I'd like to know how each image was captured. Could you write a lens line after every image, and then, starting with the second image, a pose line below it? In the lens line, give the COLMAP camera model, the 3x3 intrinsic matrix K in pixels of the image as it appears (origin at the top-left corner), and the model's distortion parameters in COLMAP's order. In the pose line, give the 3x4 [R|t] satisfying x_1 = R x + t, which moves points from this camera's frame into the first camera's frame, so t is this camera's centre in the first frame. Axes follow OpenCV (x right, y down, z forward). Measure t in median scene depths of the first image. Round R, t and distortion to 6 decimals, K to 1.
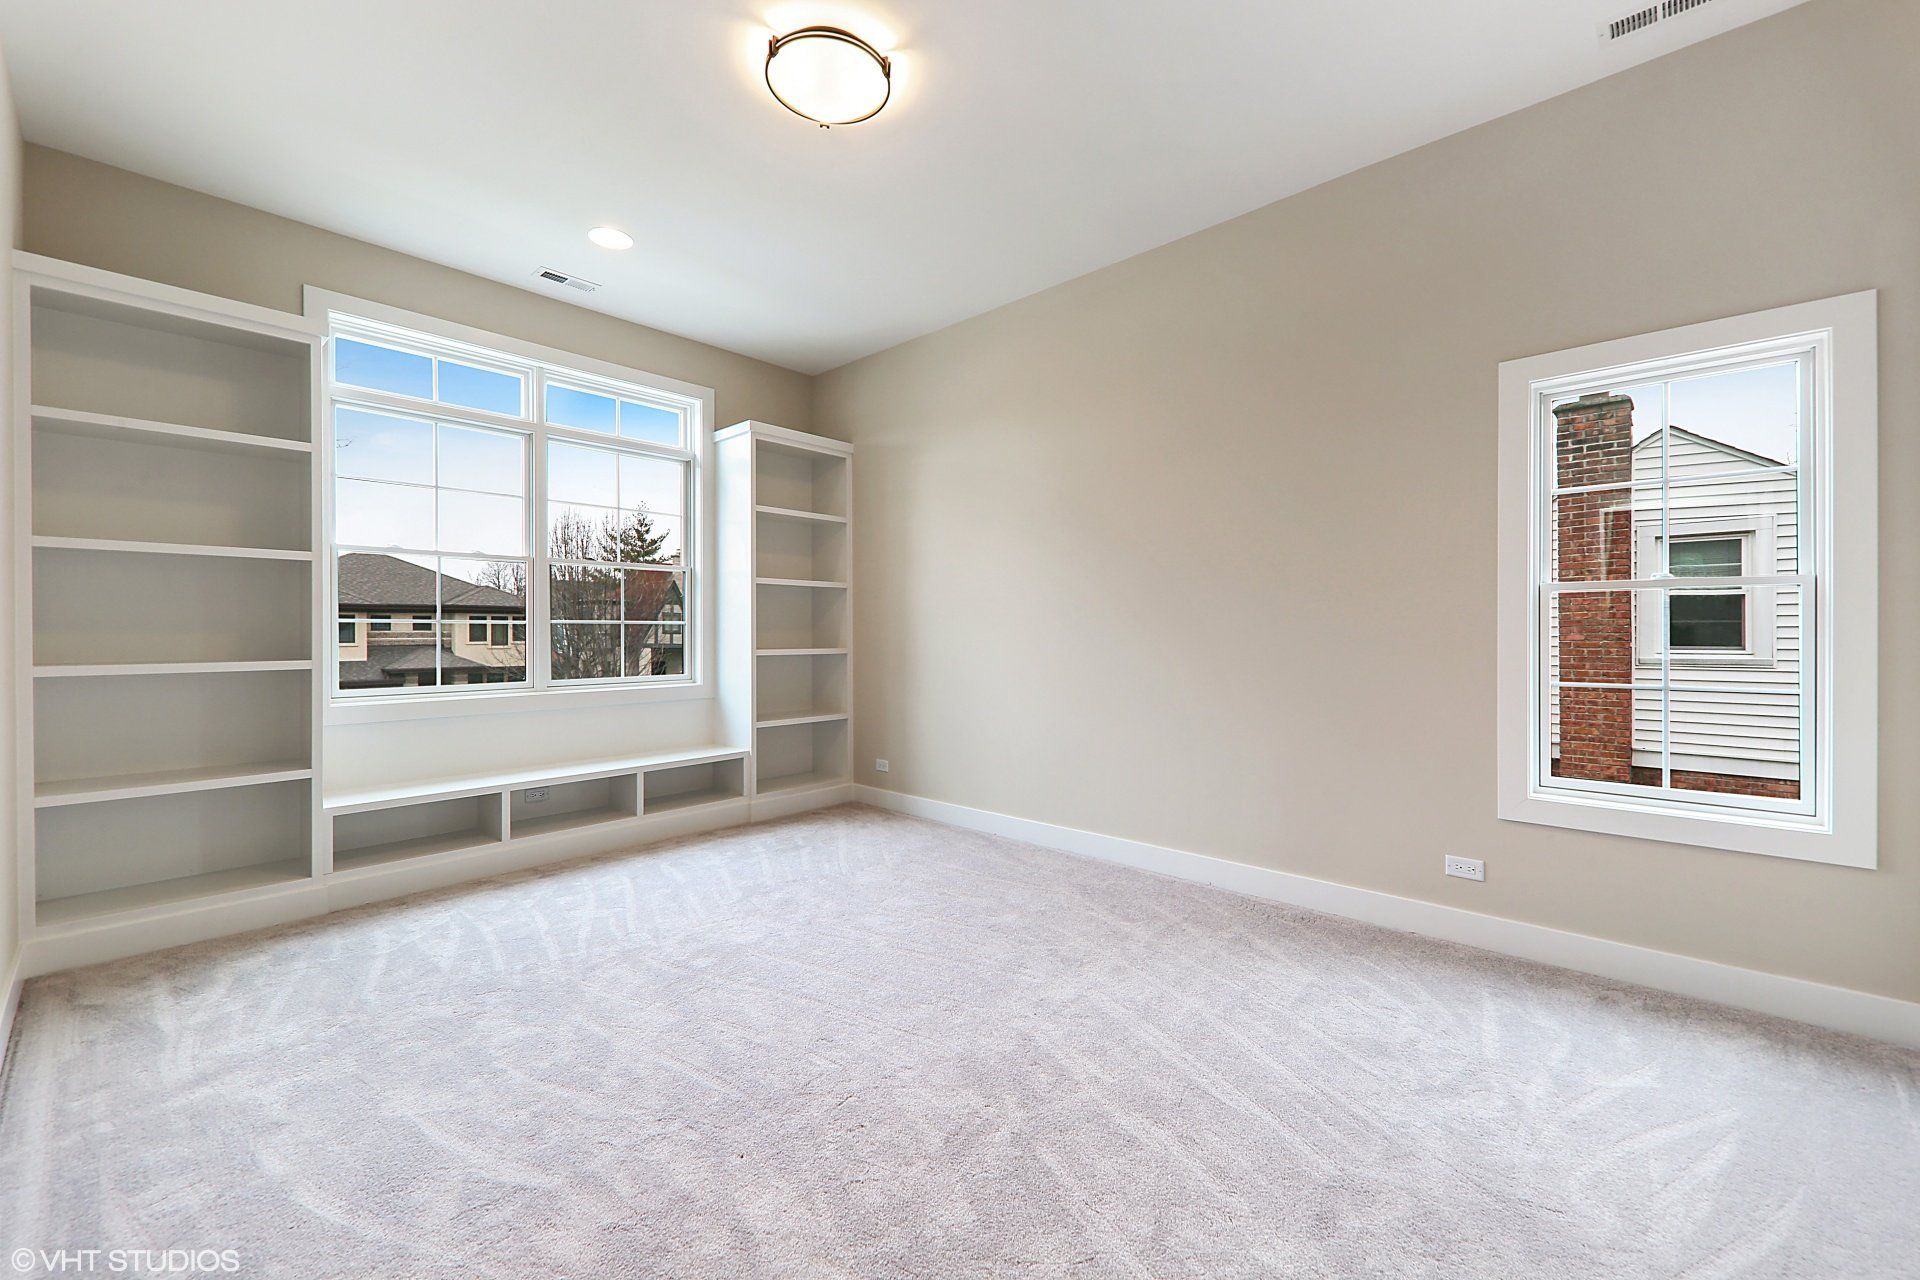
lens RADIAL K [[762.4, 0, 951.6], [0, 762.4, 633.3], [0, 0, 1]] dist [0.007645, 0.000133]
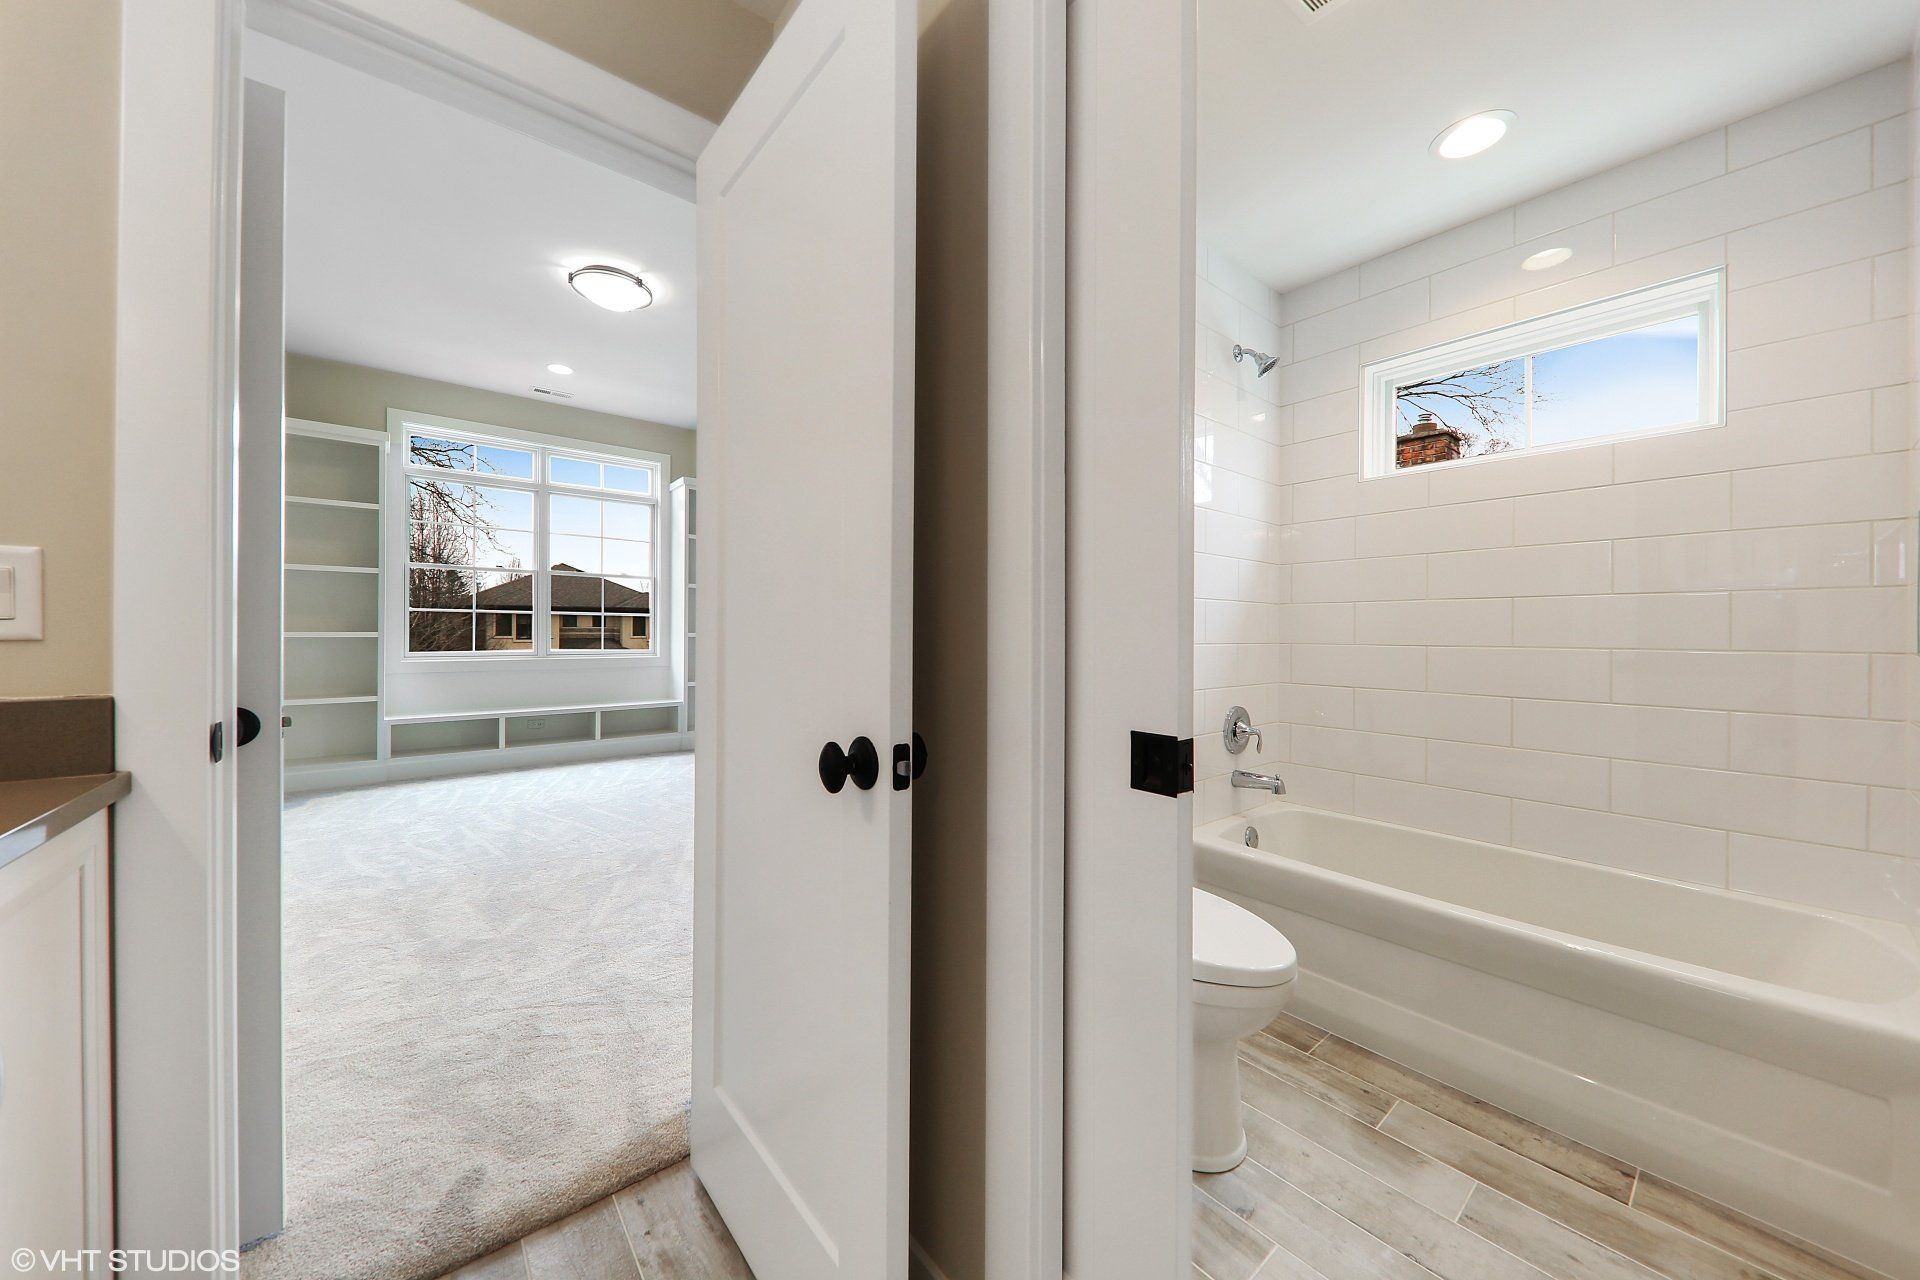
lens RADIAL K [[668.7, 0, 973.2], [0, 668.7, 634.8], [0, 0, 1]] dist [-0.002607, -0.000282]
pose [[0.991550, 0.006513, -0.129558, 0.467910], [-0.006298, 0.999978, 0.002067, 0.020673], [0.129569, -0.001233, 0.991570, -0.207562]]
